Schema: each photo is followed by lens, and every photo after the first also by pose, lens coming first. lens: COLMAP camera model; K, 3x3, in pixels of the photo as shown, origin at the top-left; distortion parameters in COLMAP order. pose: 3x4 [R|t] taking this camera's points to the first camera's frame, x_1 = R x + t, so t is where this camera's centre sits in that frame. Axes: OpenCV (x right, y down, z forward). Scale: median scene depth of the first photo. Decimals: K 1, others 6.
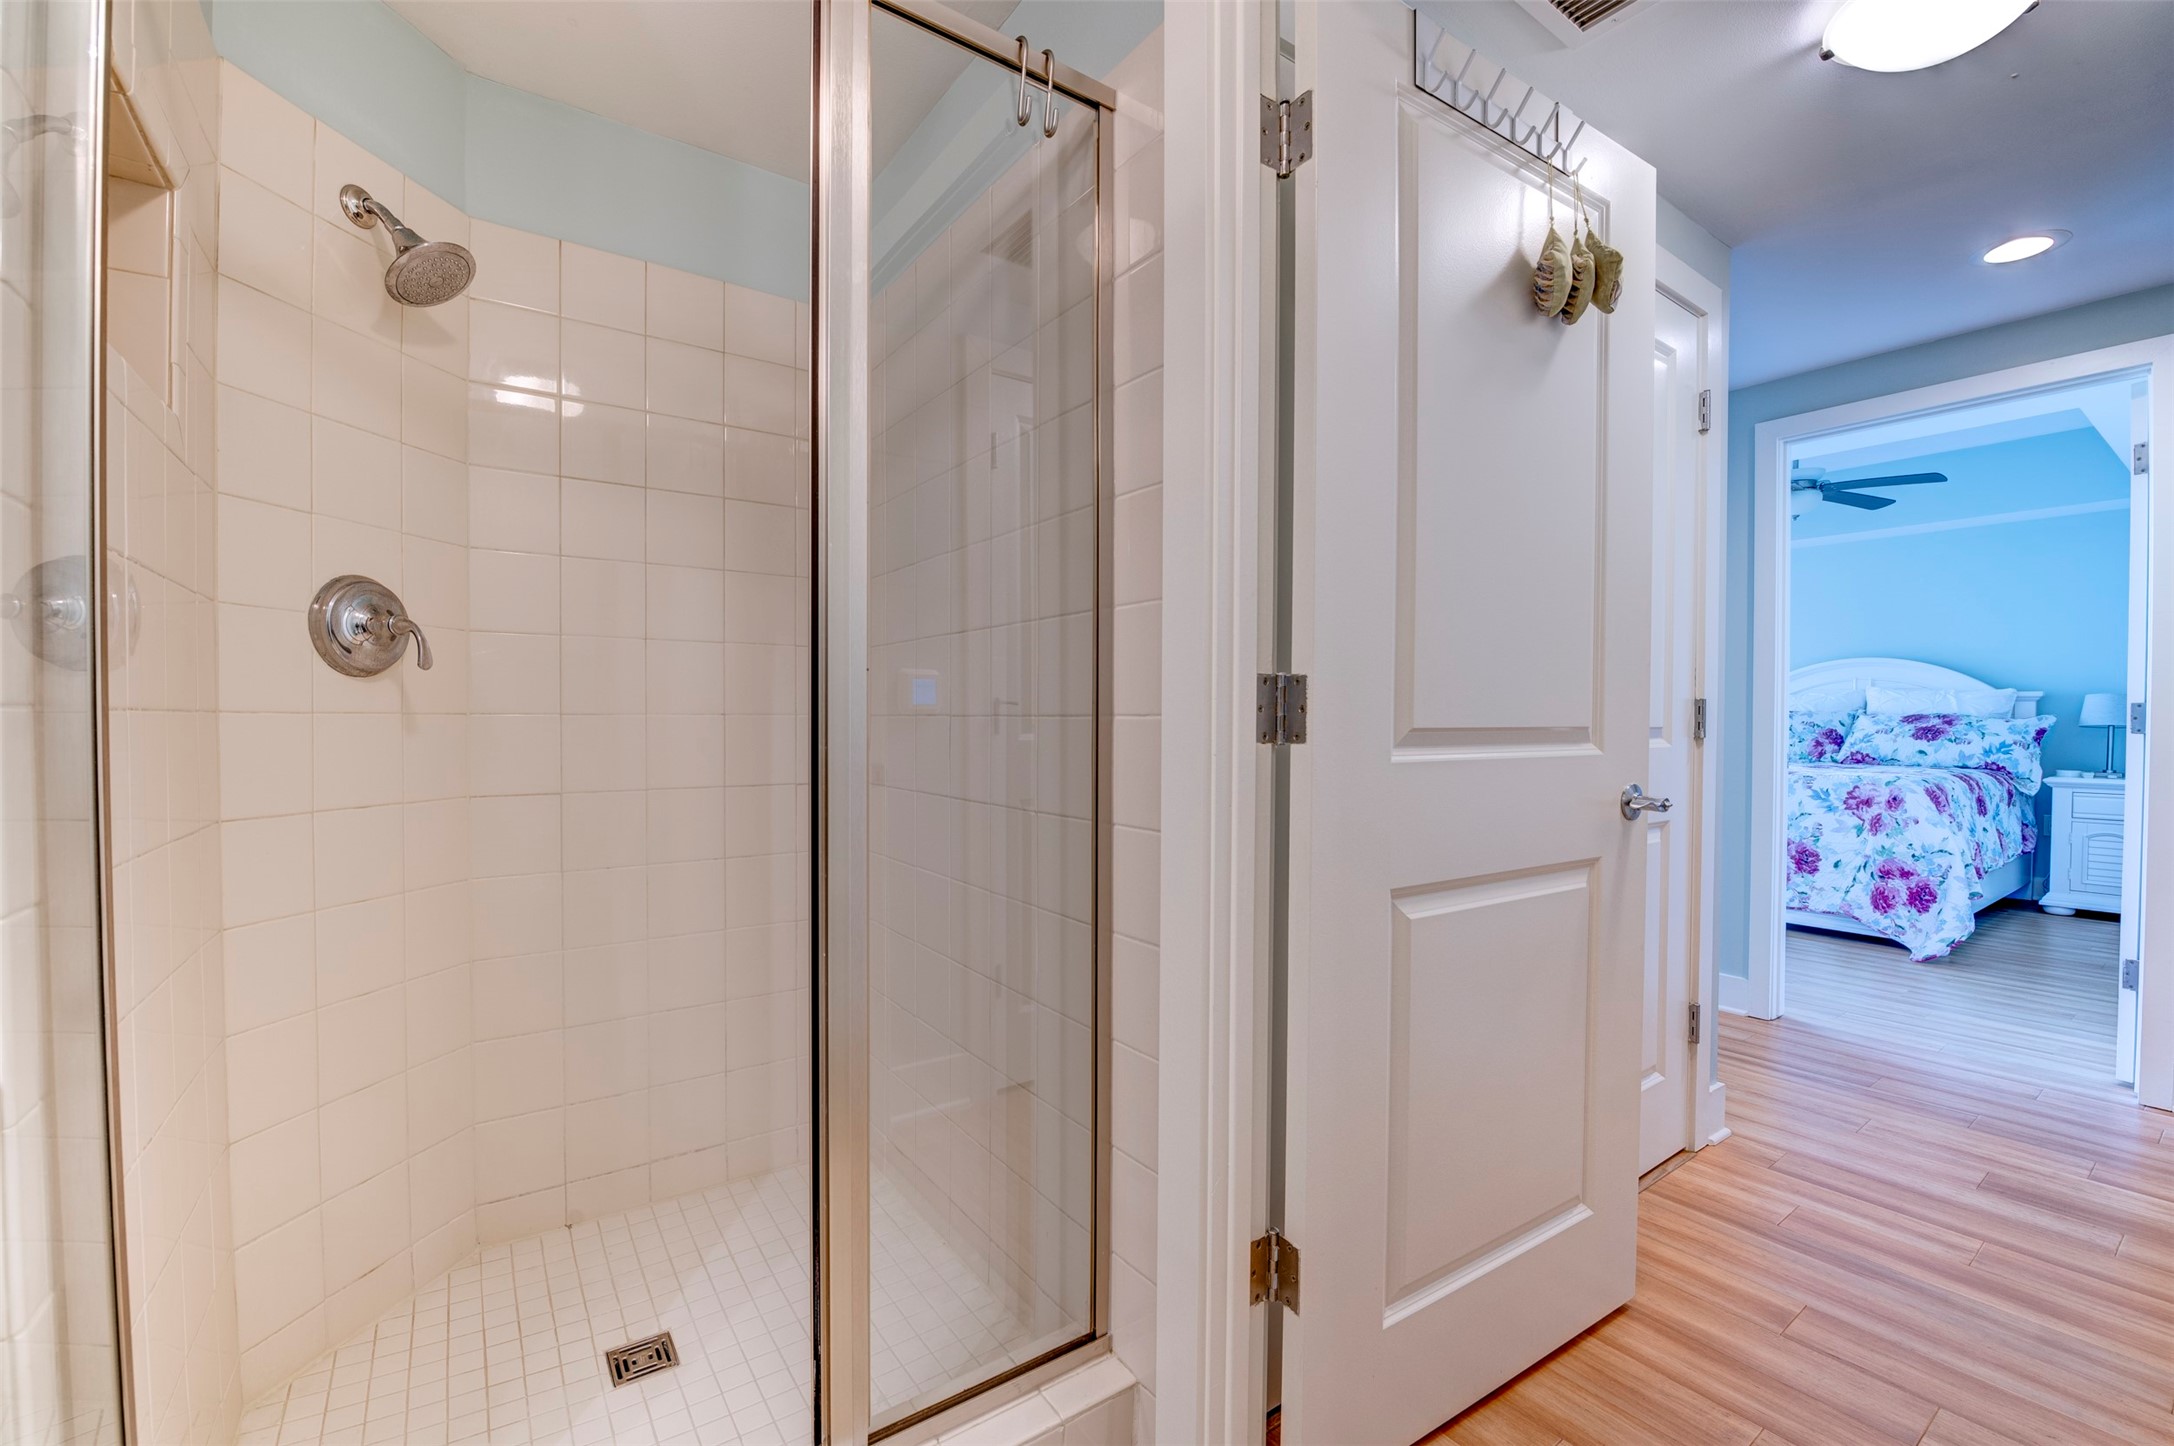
lens RADIAL K [[861.0, 0, 1093.4], [0, 861.0, 740.7], [0, 0, 1]] dist [-0.021214, -0.000648]
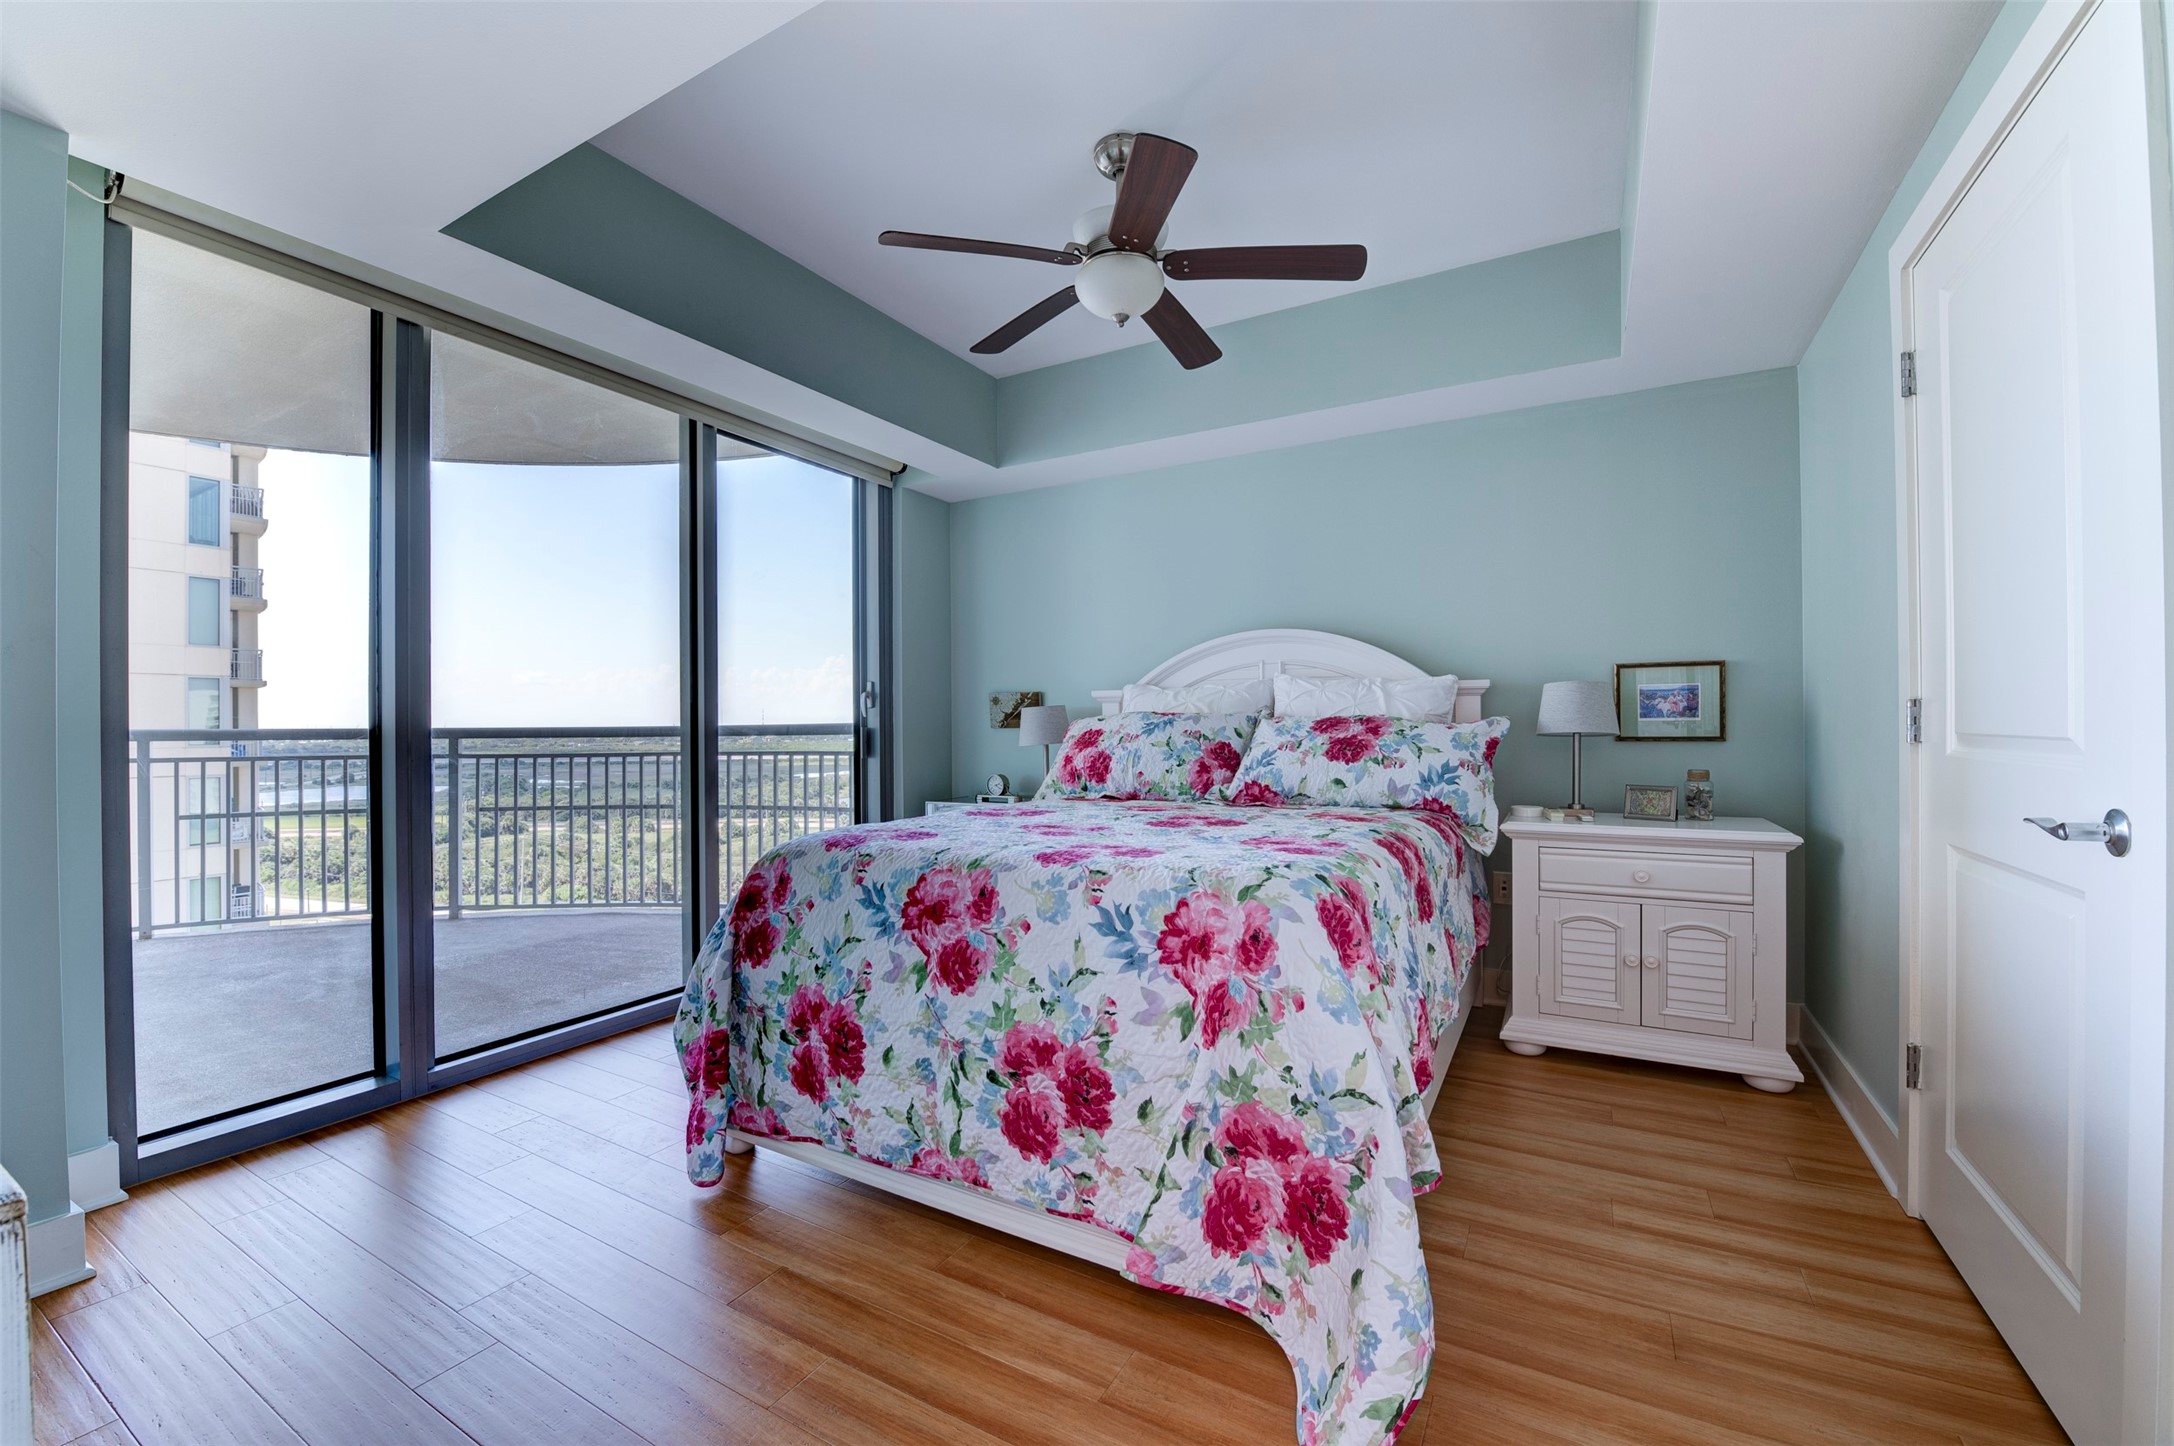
lens RADIAL K [[861.0, 0, 1093.4], [0, 861.0, 740.7], [0, 0, 1]] dist [-0.021214, -0.000648]
pose [[0.893516, -0.016015, 0.448746, 0.609821], [0.021145, 0.999756, -0.006423, -0.015693], [-0.448533, 0.015227, 0.893636, 0.587989]]
